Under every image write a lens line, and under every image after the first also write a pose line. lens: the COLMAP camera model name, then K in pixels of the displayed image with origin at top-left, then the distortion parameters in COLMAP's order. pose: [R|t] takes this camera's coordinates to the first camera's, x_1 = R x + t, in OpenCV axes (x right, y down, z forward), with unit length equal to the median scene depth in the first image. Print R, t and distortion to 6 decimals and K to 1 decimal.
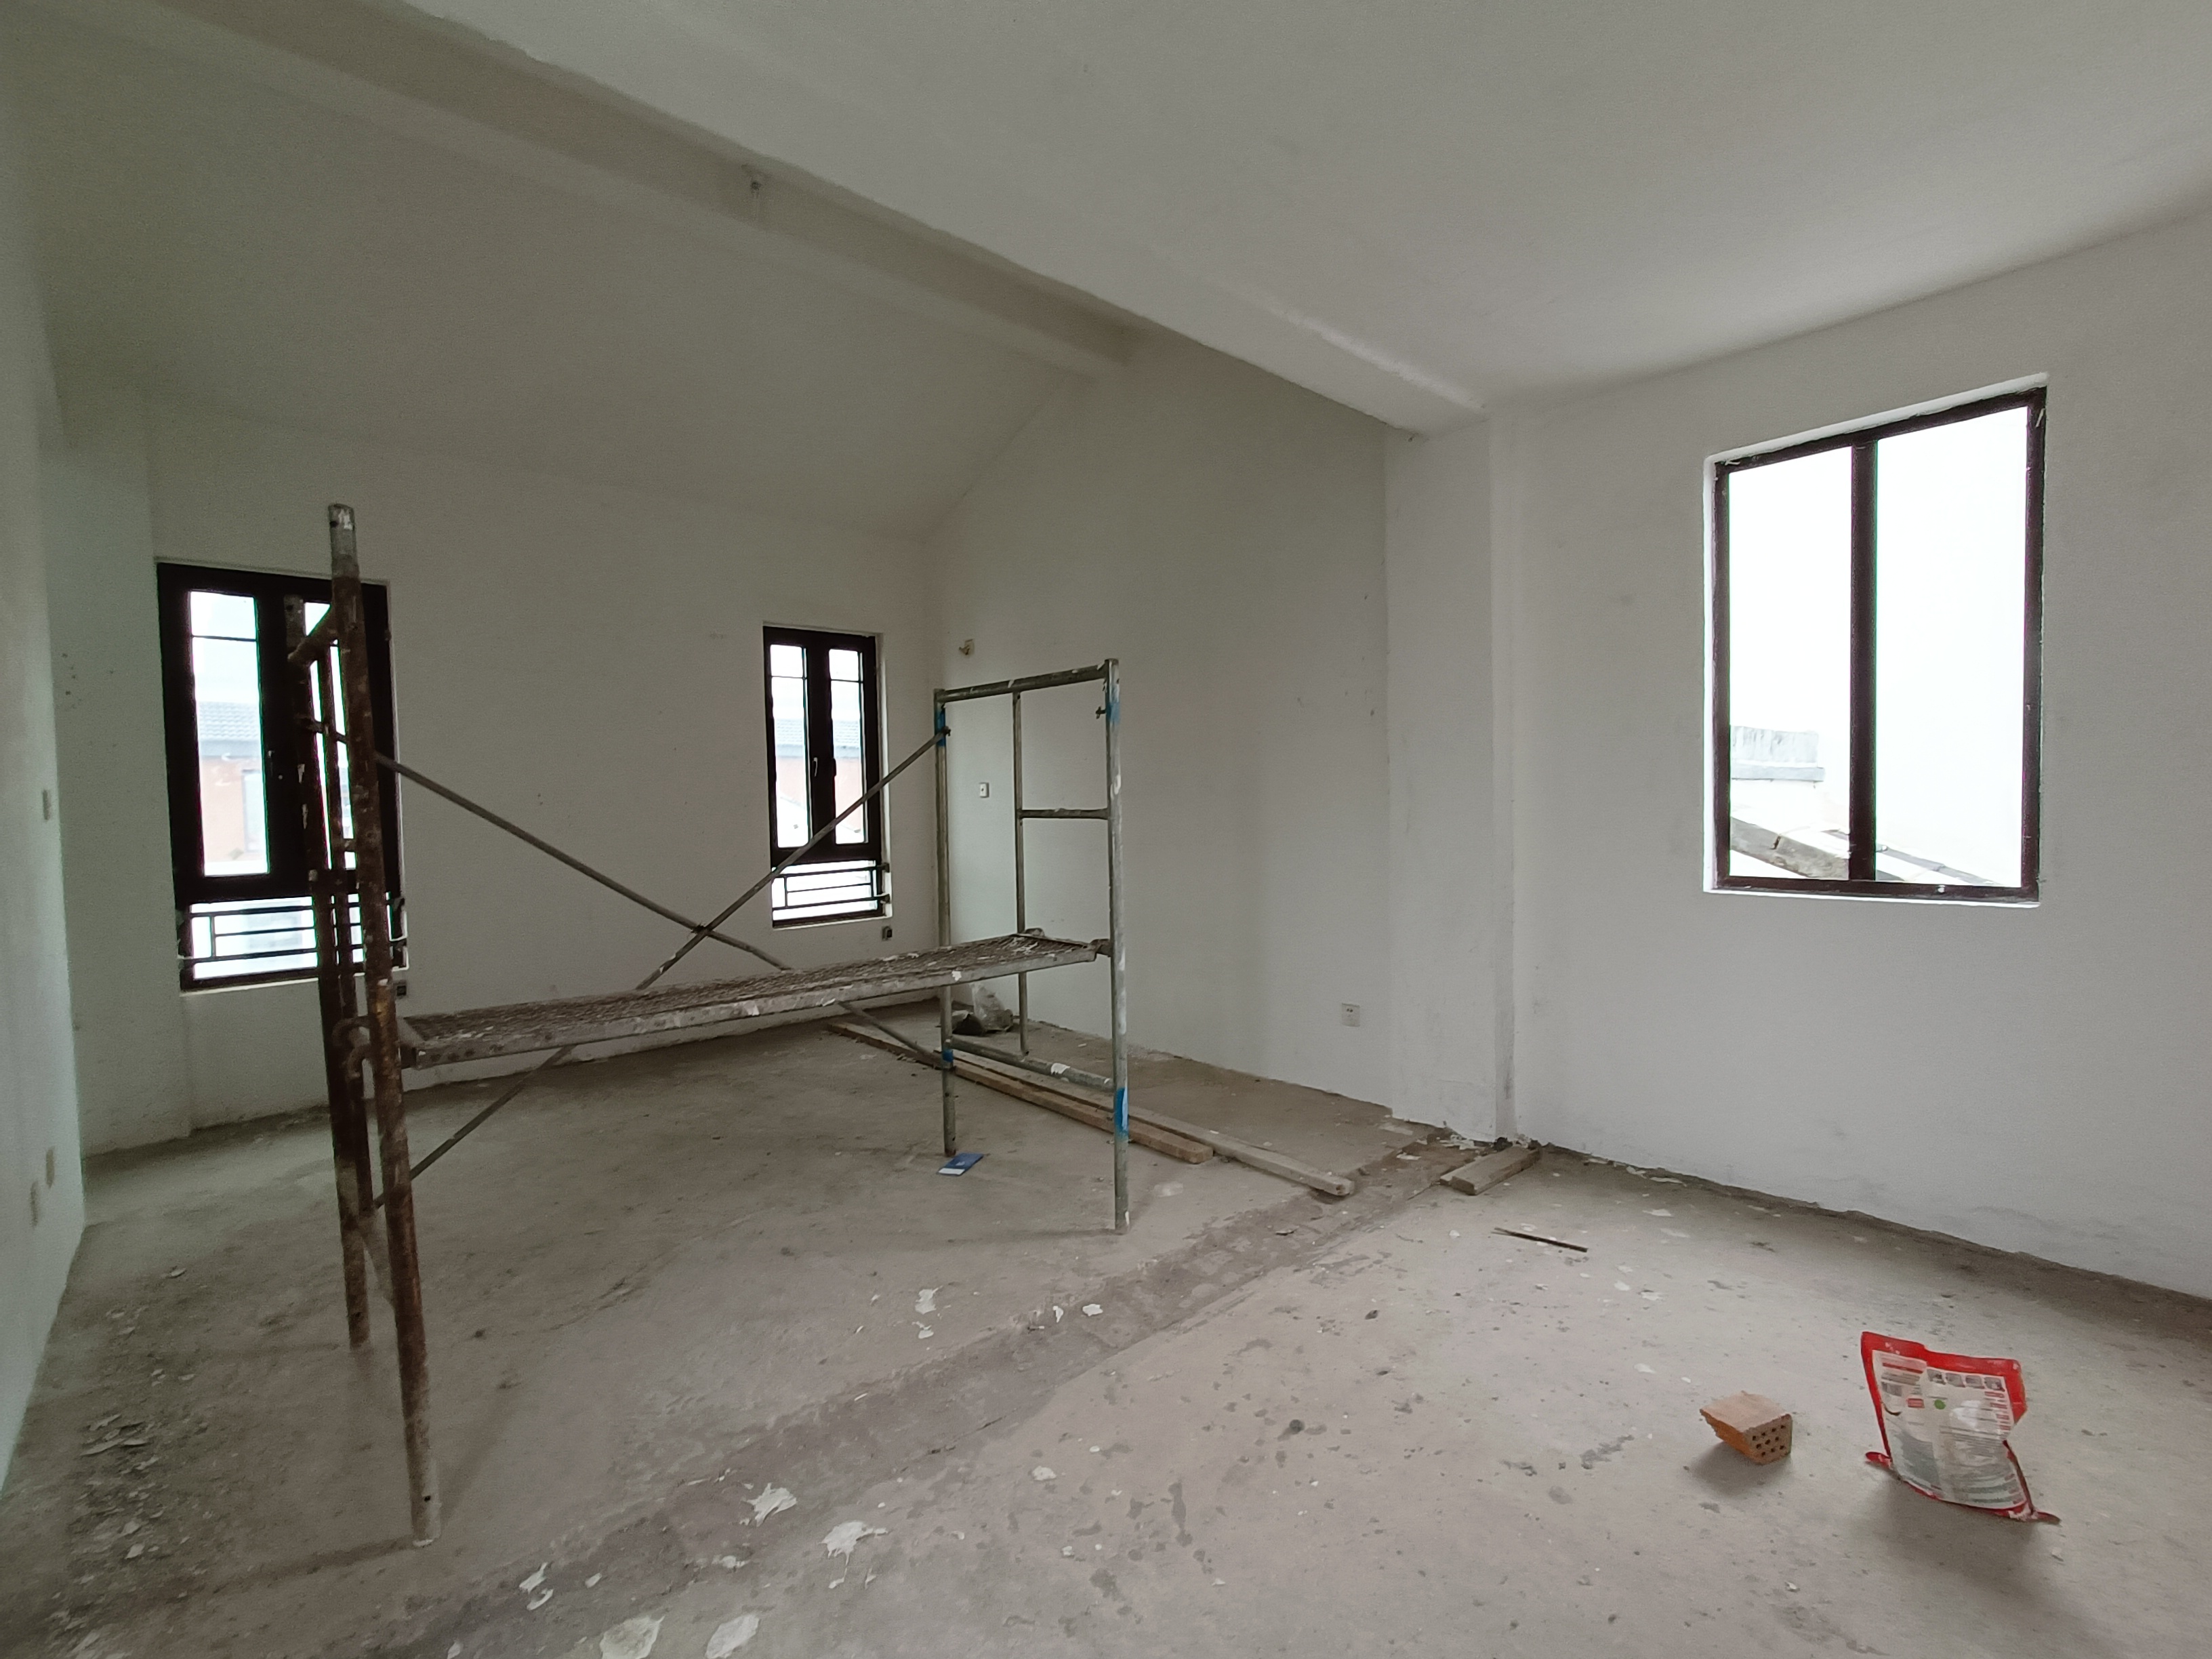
lens RADIAL K [[999.0, 0, 1089.0], [0, 999.0, 836.8], [0, 0, 1]] dist [0.002985, 0.000076]
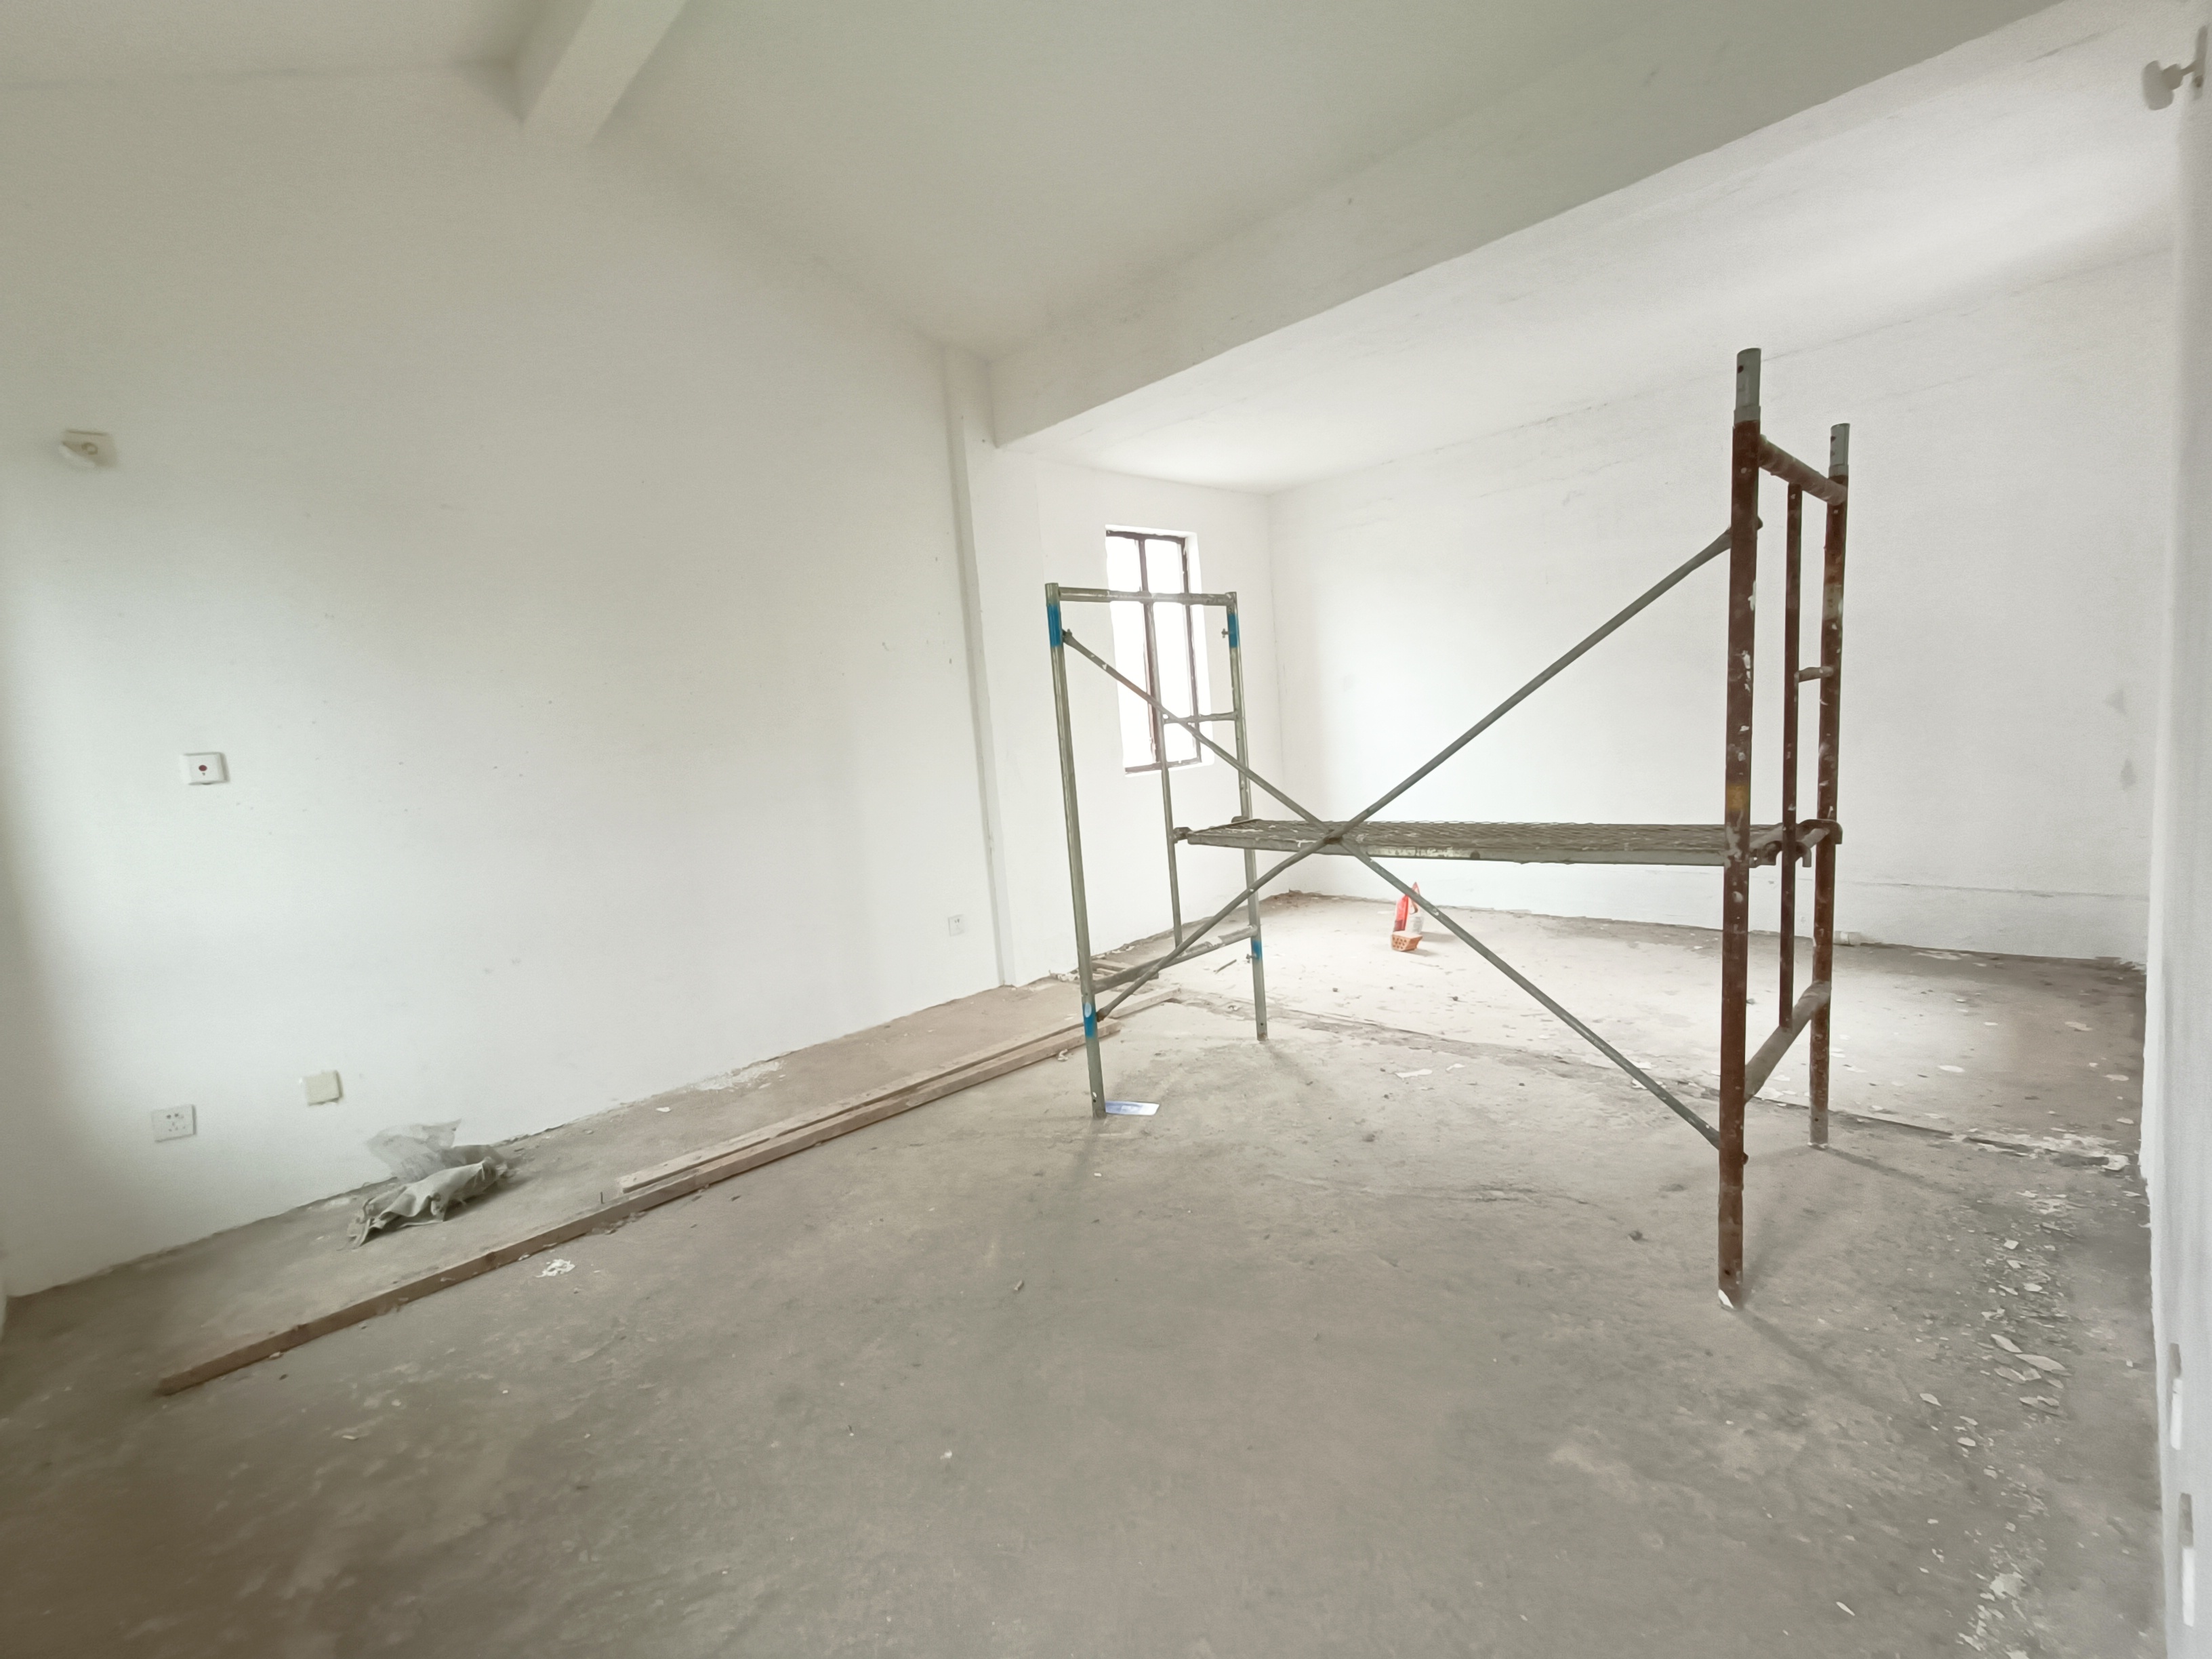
lens RADIAL K [[999.0, 0, 1089.0], [0, 999.0, 836.8], [0, 0, 1]] dist [0.002985, 0.000076]
pose [[-0.047339, -0.088174, 0.994980, -1.170157], [0.124310, 0.987833, 0.093455, -0.012157], [-0.991114, 0.128110, -0.035802, 1.183708]]
